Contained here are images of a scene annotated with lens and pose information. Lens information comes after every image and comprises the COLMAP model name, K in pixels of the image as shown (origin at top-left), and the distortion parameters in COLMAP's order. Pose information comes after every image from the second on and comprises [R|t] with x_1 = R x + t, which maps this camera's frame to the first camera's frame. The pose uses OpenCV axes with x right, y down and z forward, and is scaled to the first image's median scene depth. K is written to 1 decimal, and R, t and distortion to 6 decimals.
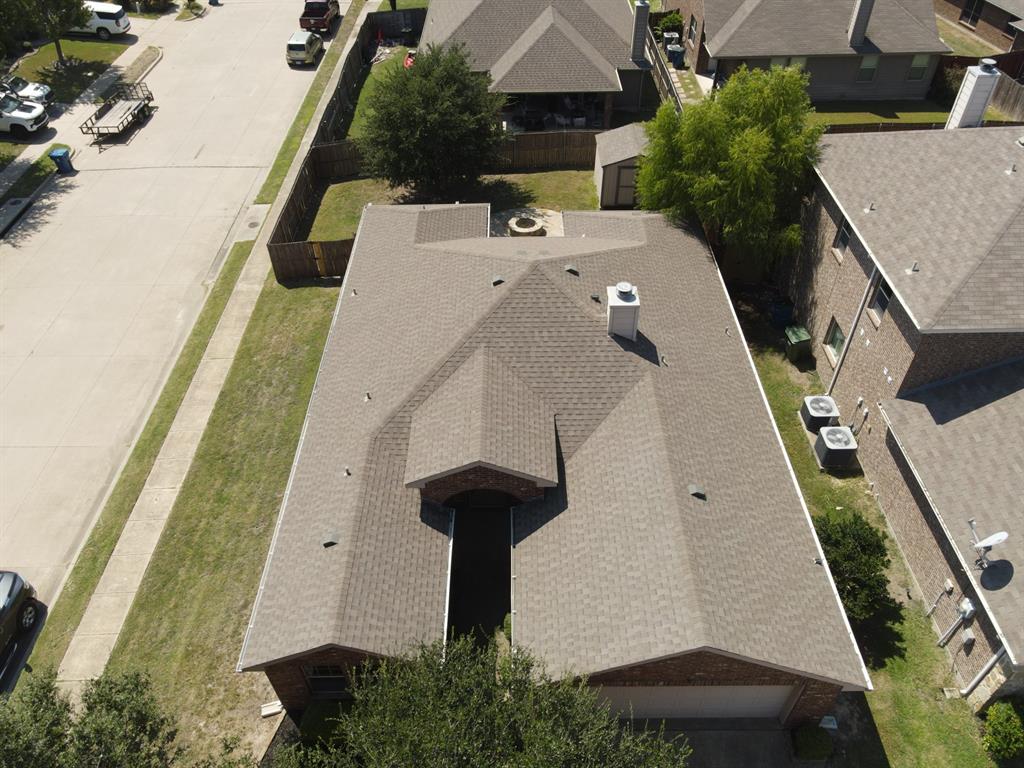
lens RADIAL K [[744.8, 0, 509.7], [0, 744.8, 378.3], [0, 0, 1]] dist [-0.009242, 0.043347]
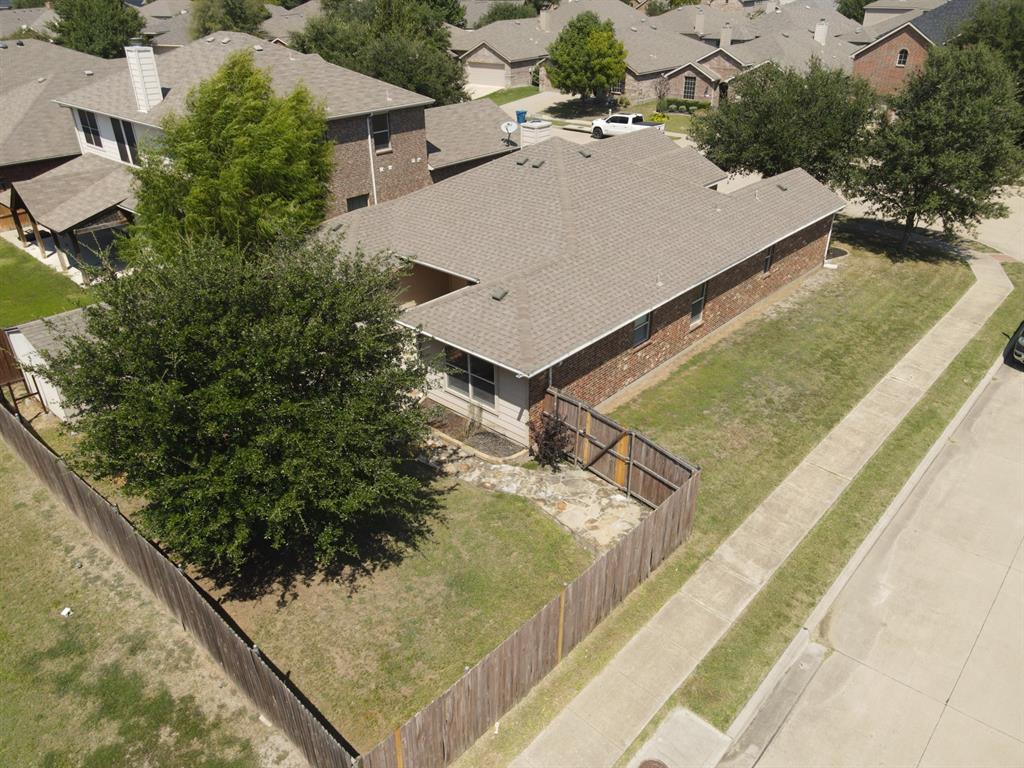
lens RADIAL K [[731.9, 0, 512.0], [0, 731.9, 384.0], [0, 0, 1]] dist [0.034795, 0.000274]
pose [[-0.736071, -0.304517, 0.604540, -0.629105], [0.478881, 0.396938, 0.783016, -0.810736], [-0.478406, 0.865858, -0.146347, 1.301575]]
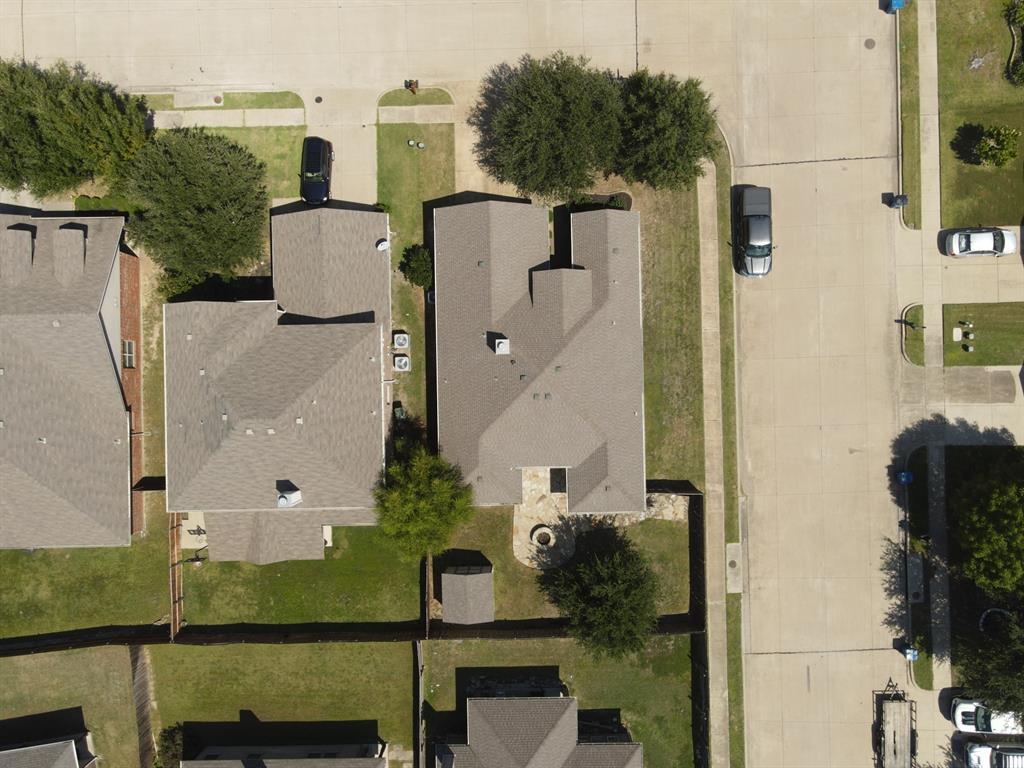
lens RADIAL K [[744.8, 0, 509.7], [0, 744.8, 378.3], [0, 0, 1]] dist [-0.009242, 0.043347]
pose [[-0.999418, 0.017684, 0.029159, 0.054092], [0.009586, -0.674883, 0.737862, -1.448686], [0.032727, 0.737713, 0.674321, -0.351317]]
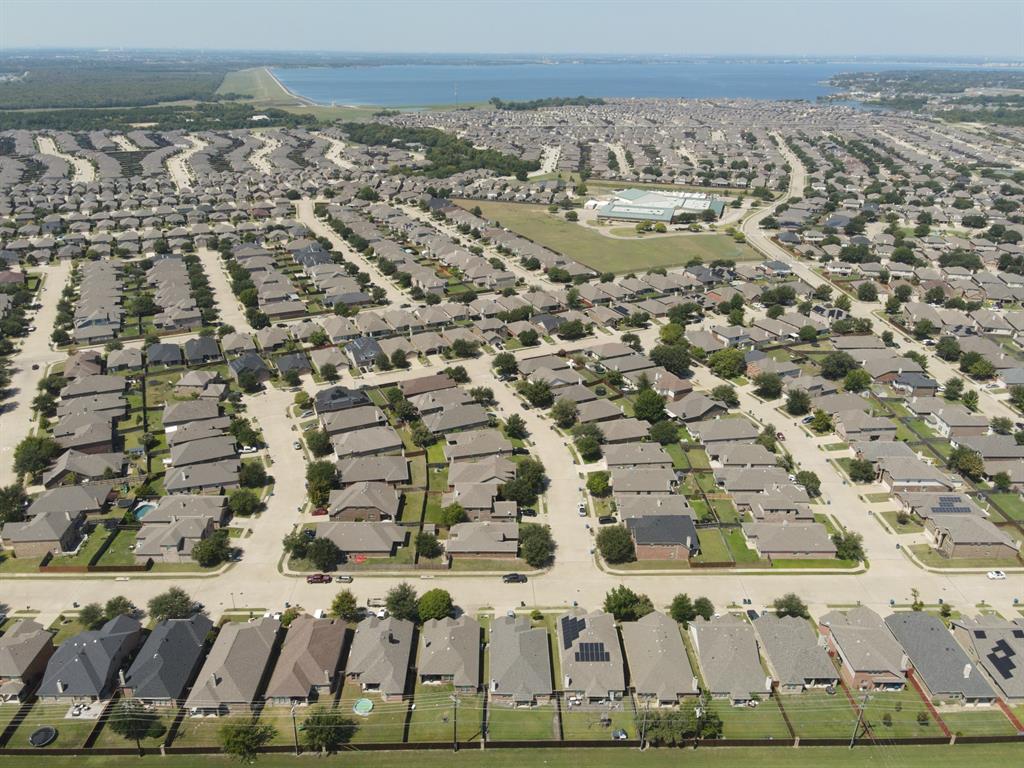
lens RADIAL K [[744.8, 0, 509.7], [0, 744.8, 378.3], [0, 0, 1]] dist [-0.009242, 0.043347]
pose [[-0.013034, -0.390931, 0.920328, -6.834534], [0.672696, 0.677550, 0.297332, -3.430720], [-0.739804, 0.622976, 0.254146, -2.487612]]
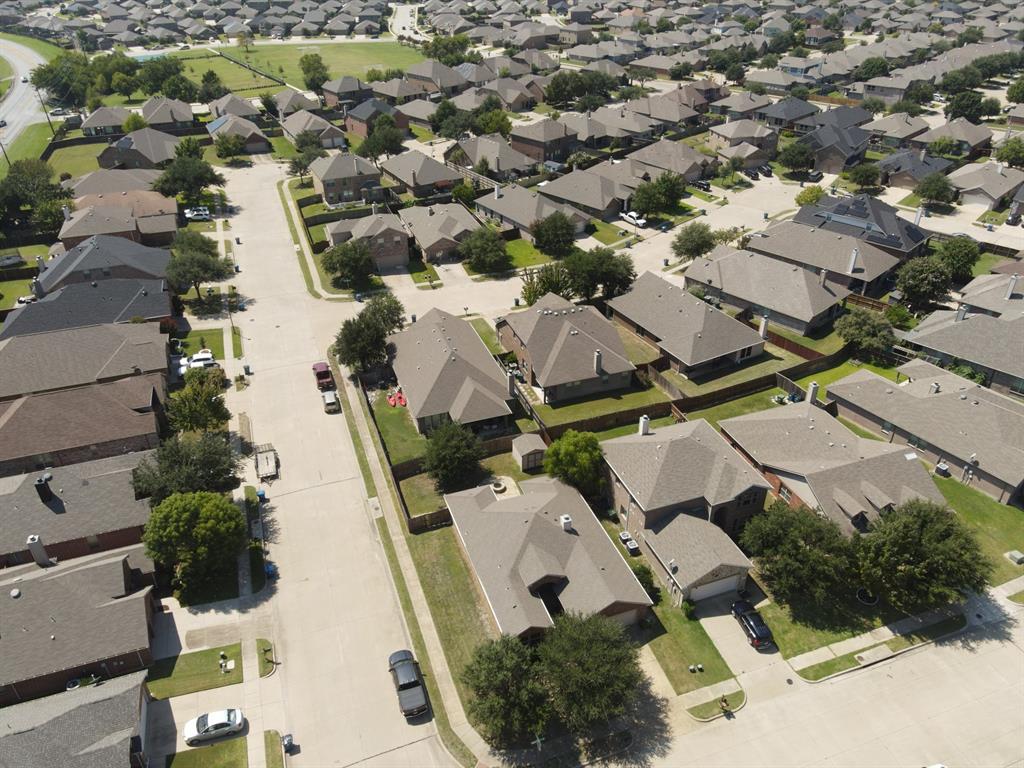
lens RADIAL K [[744.8, 0, 509.7], [0, 744.8, 378.3], [0, 0, 1]] dist [-0.009242, 0.043347]
pose [[0.943061, -0.171364, 0.285080, -0.758921], [0.223617, 0.961120, -0.162002, -0.184522], [-0.246235, 0.216527, 0.944714, -1.837863]]
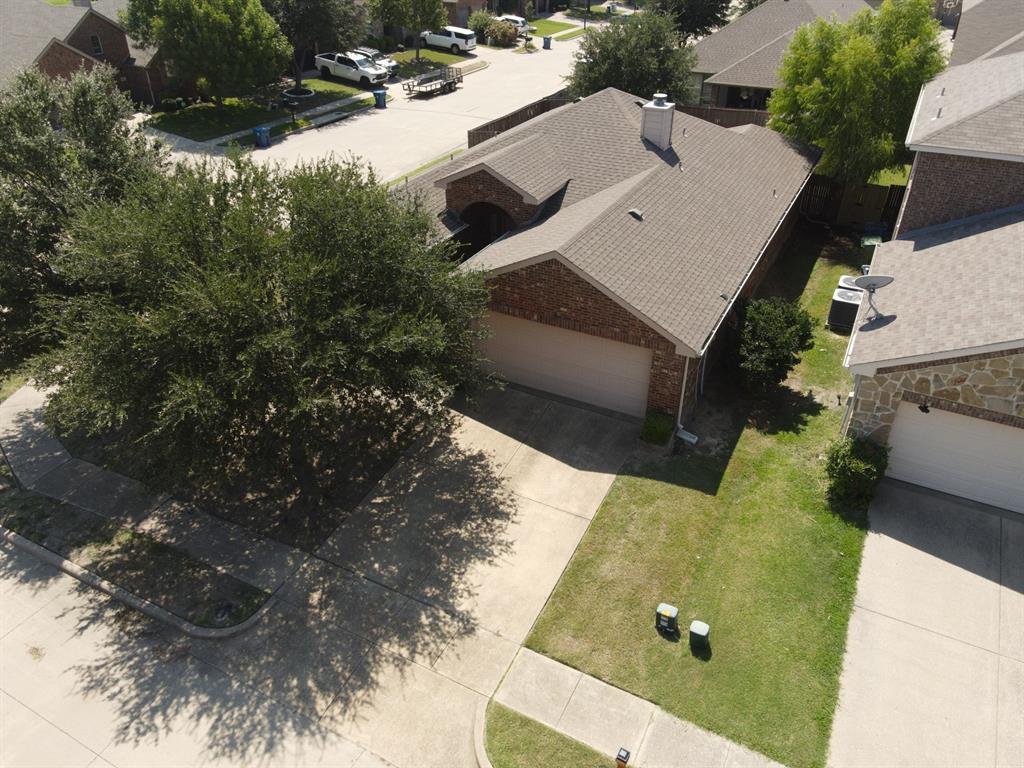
lens RADIAL K [[744.8, 0, 509.7], [0, 744.8, 378.3], [0, 0, 1]] dist [-0.009242, 0.043347]
pose [[0.883160, 0.261998, -0.389083, 0.412921], [-0.328796, 0.937357, -0.115128, 0.408761], [0.334546, 0.229605, 0.913980, -0.051584]]
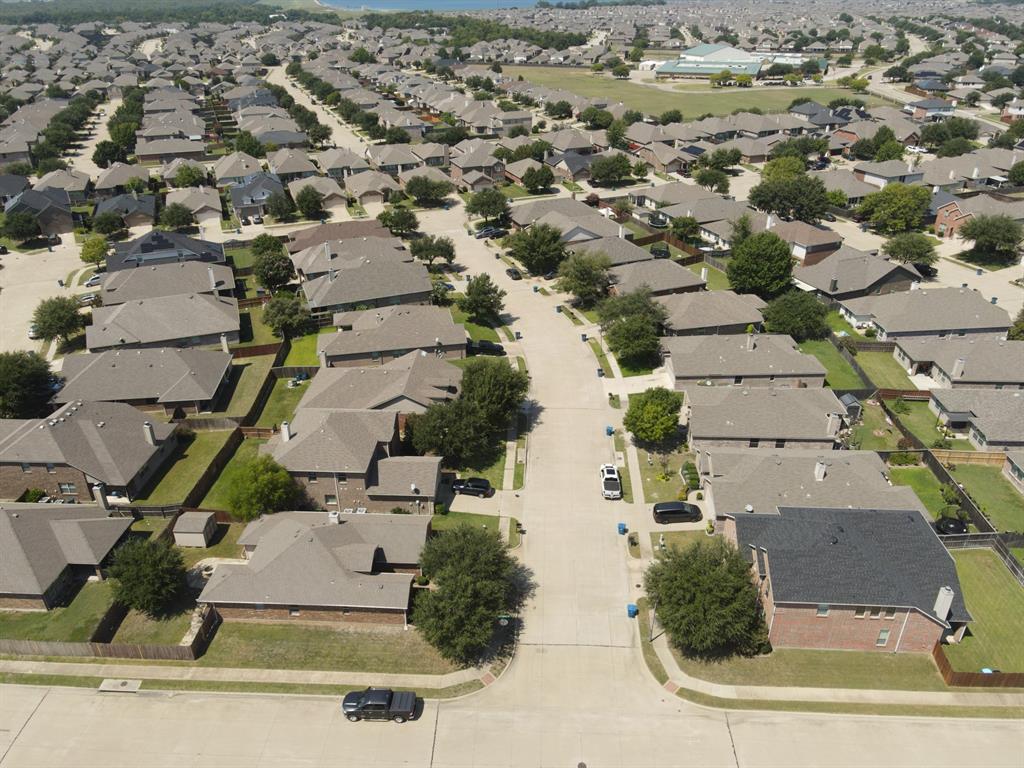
lens RADIAL K [[744.8, 0, 509.7], [0, 744.8, 378.3], [0, 0, 1]] dist [-0.009242, 0.043347]
pose [[0.053092, -0.456942, 0.887910, -2.200681], [0.681767, 0.666273, 0.302116, -0.857937], [-0.729640, 0.589308, 0.346902, -1.050280]]
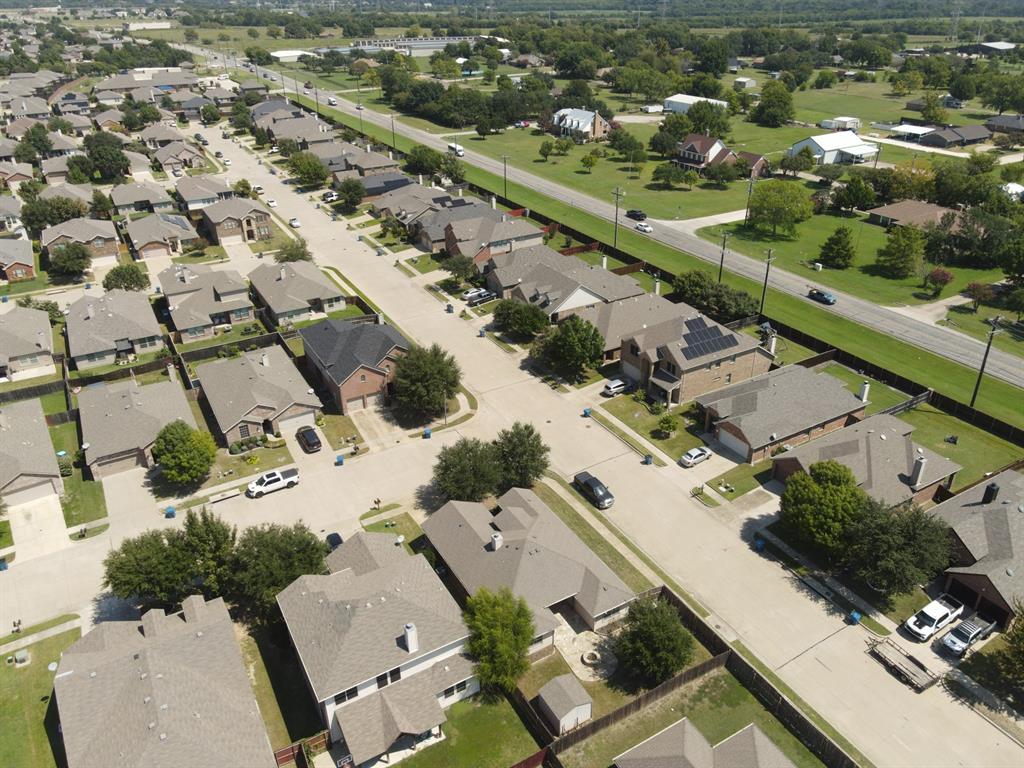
lens RADIAL K [[744.8, 0, 509.7], [0, 744.8, 378.3], [0, 0, 1]] dist [-0.009242, 0.043347]
pose [[-0.868266, 0.255203, -0.425424, 1.136925], [-0.318654, 0.370354, 0.872524, -2.809764], [0.380228, 0.893146, -0.240244, 0.950498]]
